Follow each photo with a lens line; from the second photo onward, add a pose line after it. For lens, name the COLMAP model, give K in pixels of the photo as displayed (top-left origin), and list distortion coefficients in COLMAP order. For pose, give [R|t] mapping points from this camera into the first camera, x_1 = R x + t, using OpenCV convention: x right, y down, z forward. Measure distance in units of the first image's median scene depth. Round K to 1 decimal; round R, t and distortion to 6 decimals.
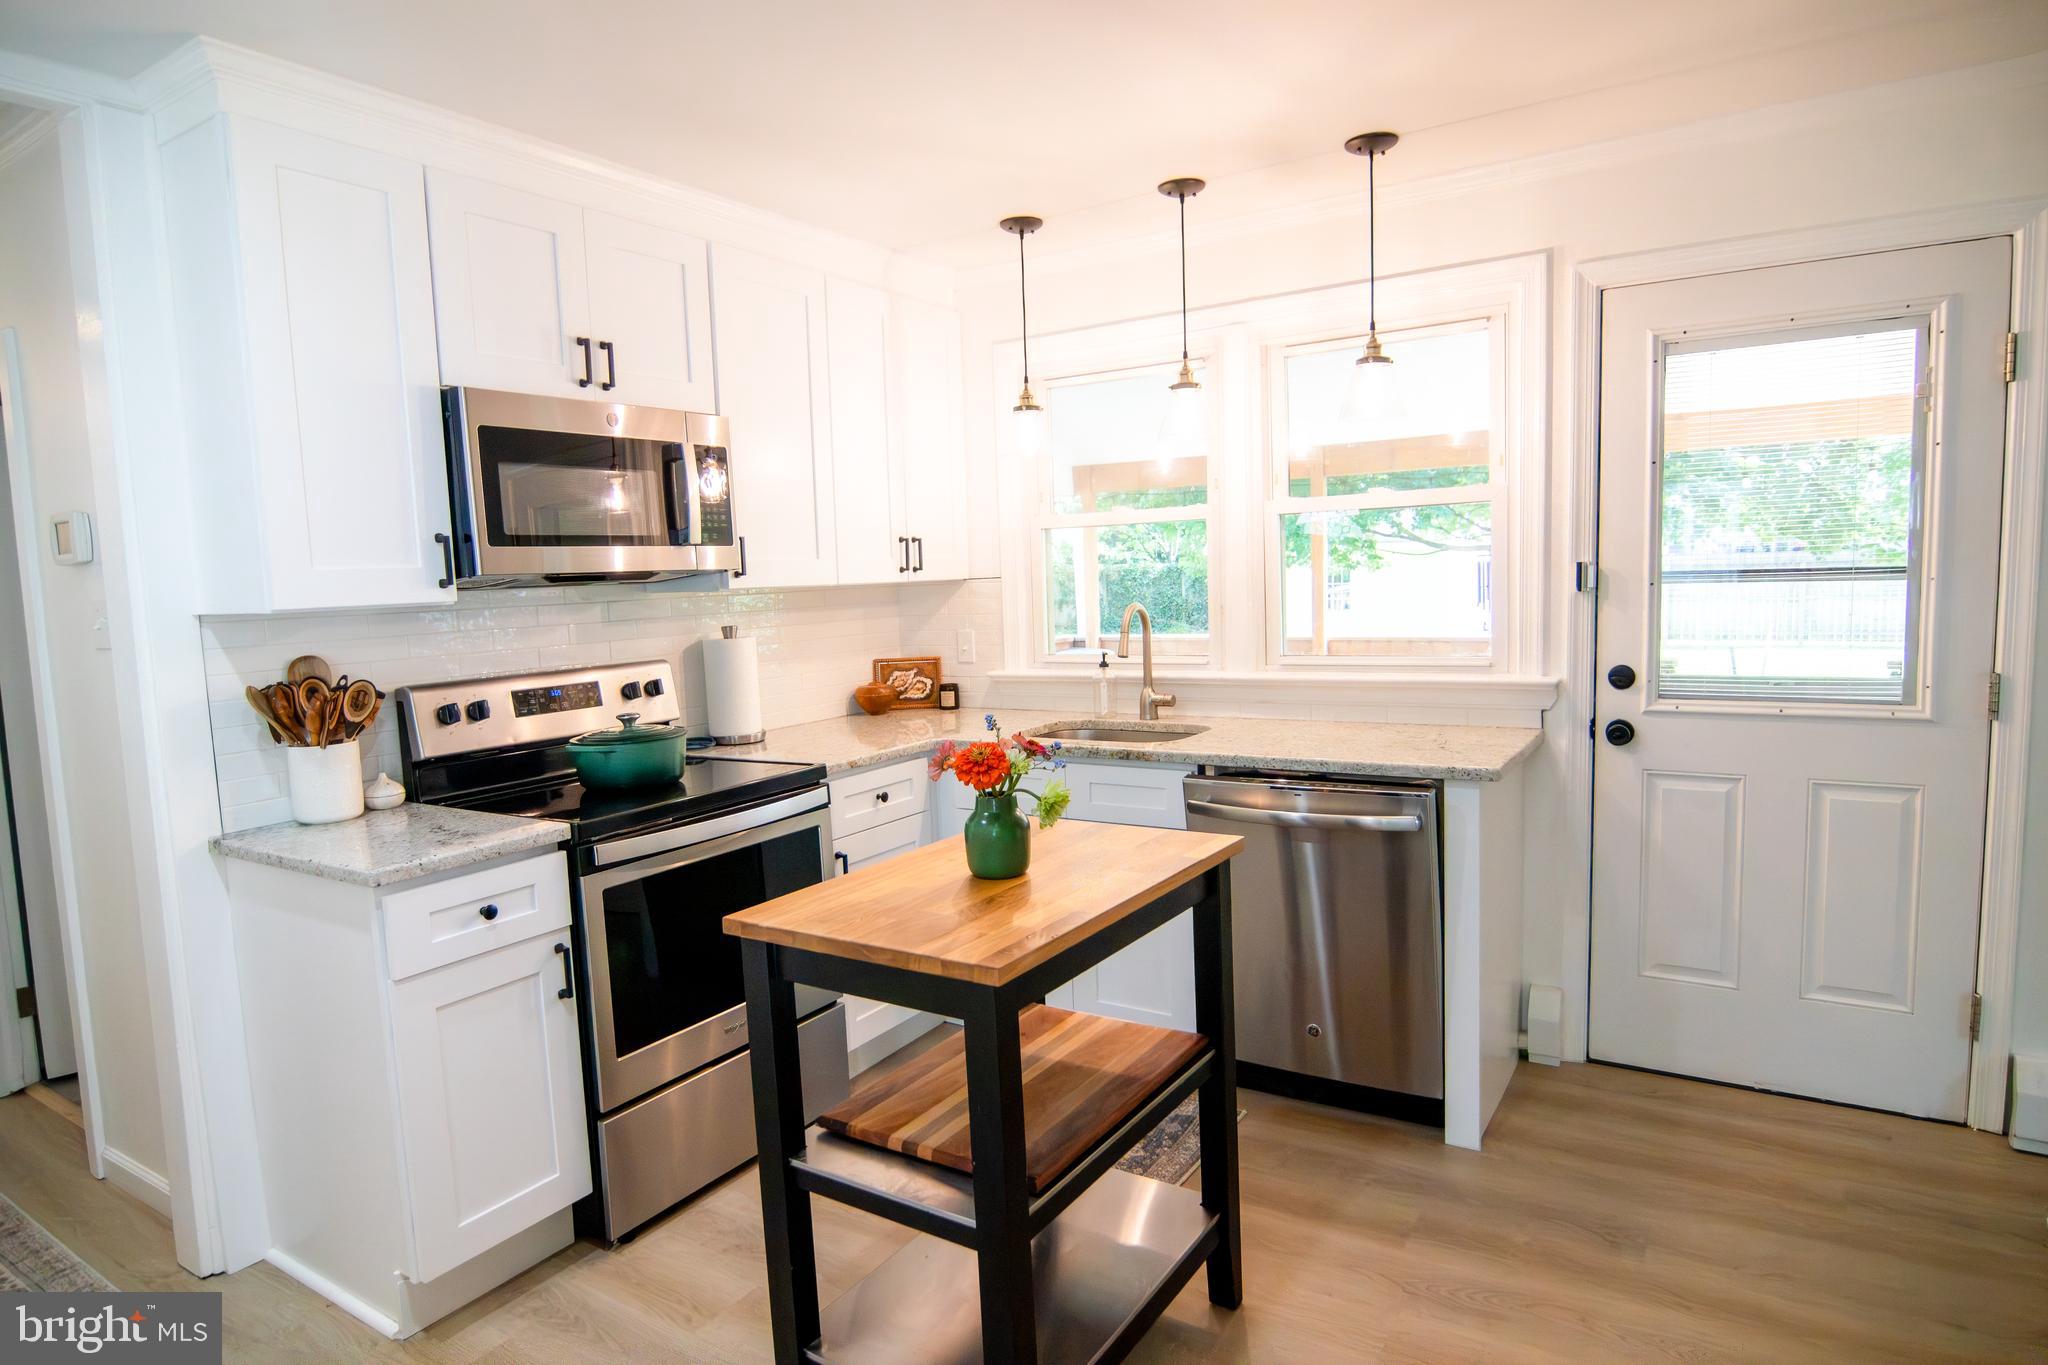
lens RADIAL K [[1191.8, 0, 1024.0], [0, 1191.8, 682.5], [0, 0, 1]] dist [0.001581, -0.000885]
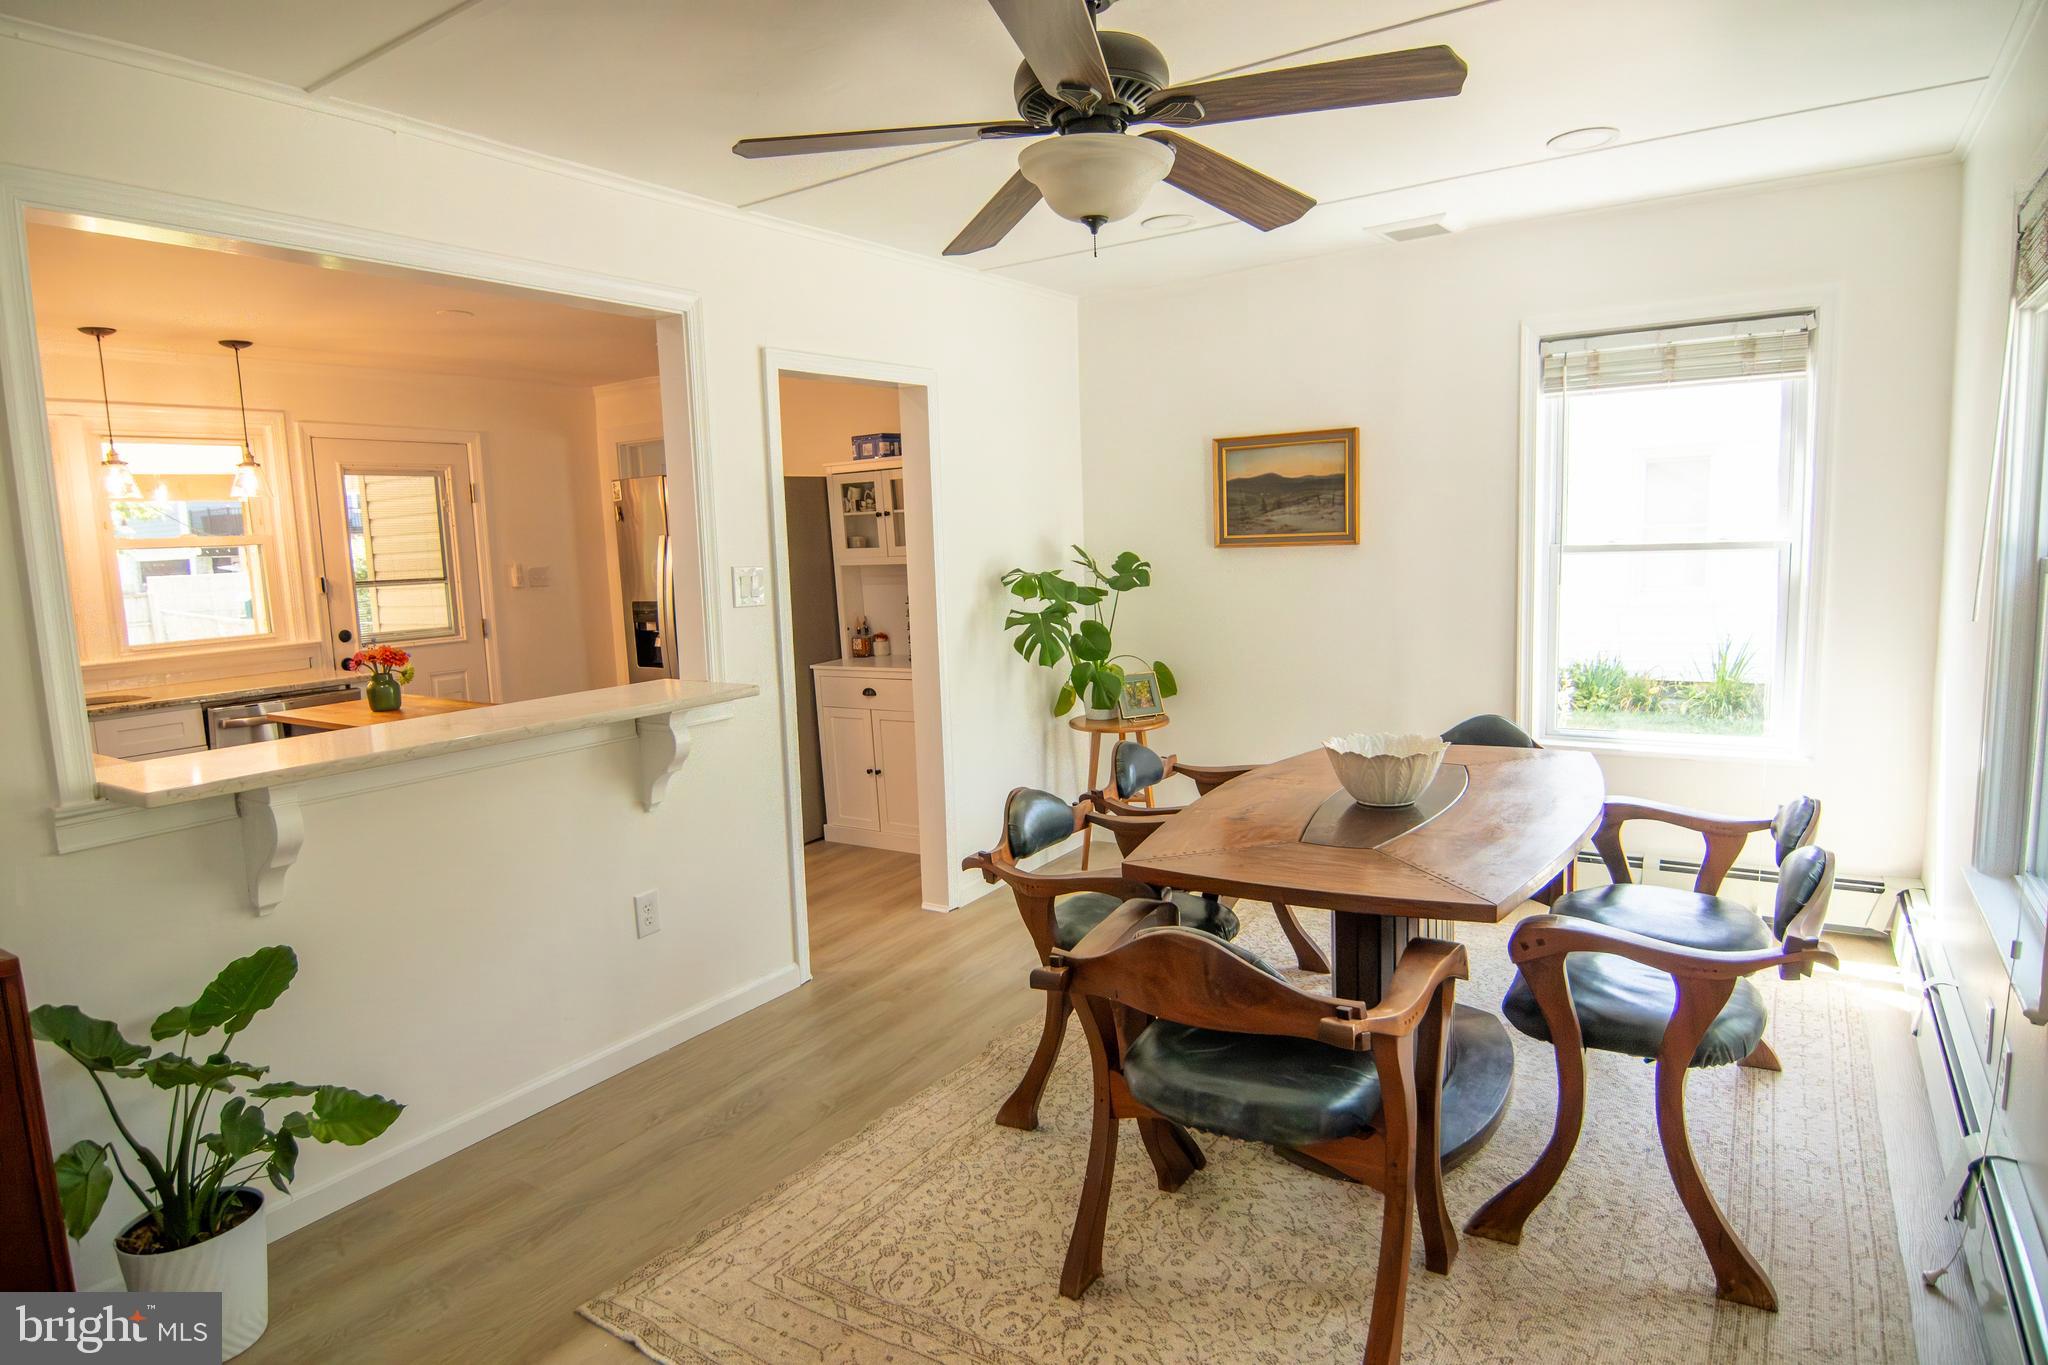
lens RADIAL K [[1149.7, 0, 1014.4], [0, 1149.7, 659.5], [0, 0, 1]] dist [0.003967, 0.001003]
pose [[0.032450, -0.075906, 0.996587, -1.652115], [0.137782, 0.987932, 0.070760, 0.062722], [-0.989931, 0.135016, 0.042516, -0.195597]]
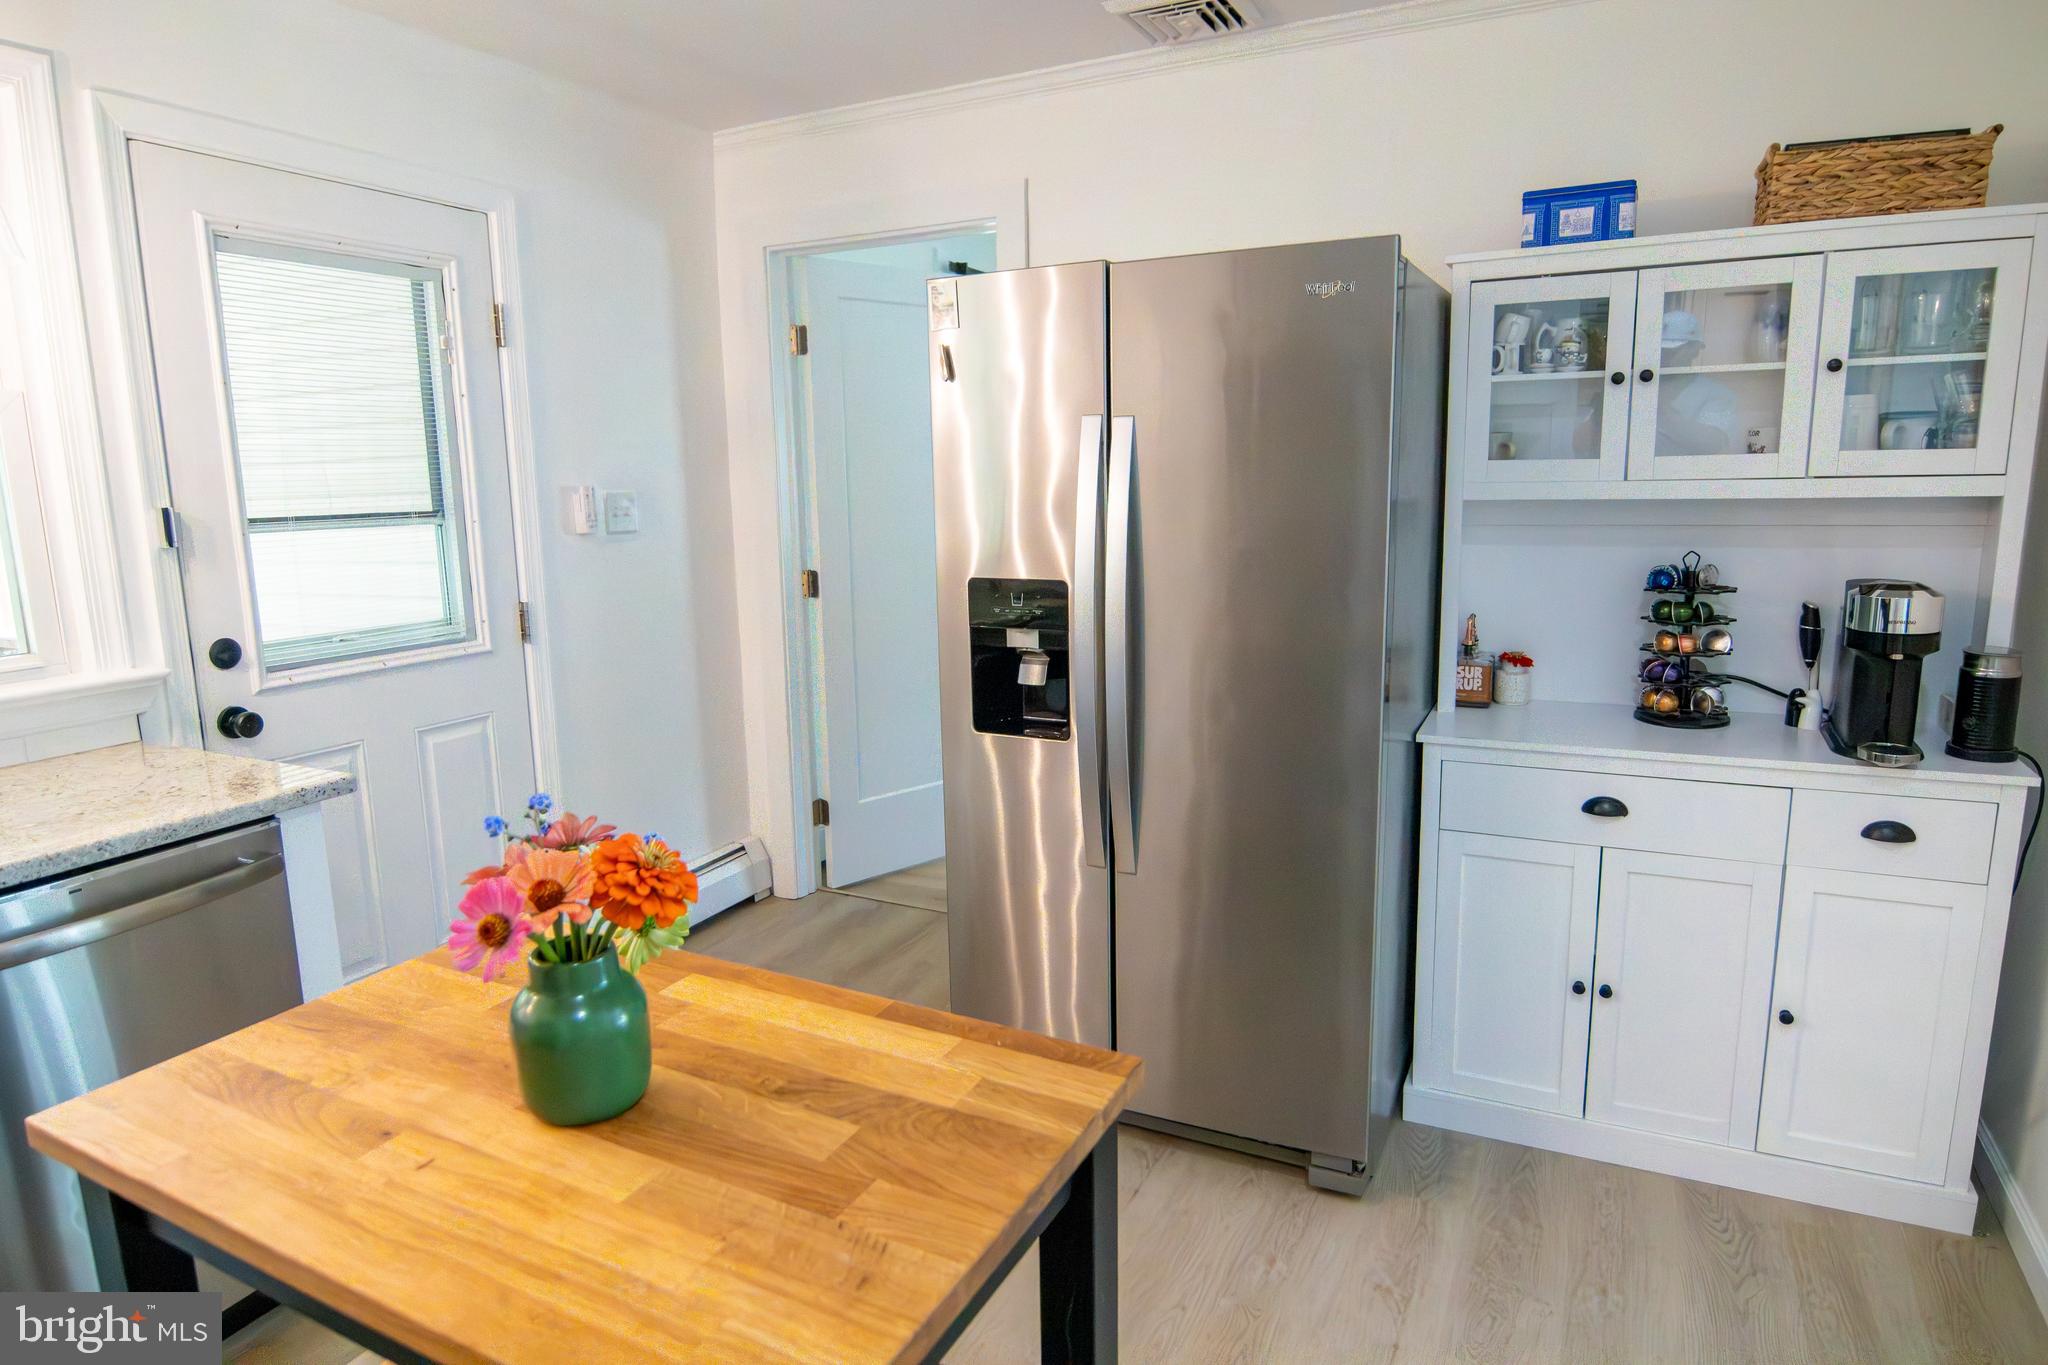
lens RADIAL K [[1192.3, 0, 1028.8], [0, 1192.3, 660.4], [0, 0, 1]] dist [-0.006674, -0.002511]
pose [[-0.093513, -0.122748, 0.988022, -0.400426], [0.120981, 0.983616, 0.133651, -0.050409], [-0.988240, 0.132030, -0.077130, 0.659129]]
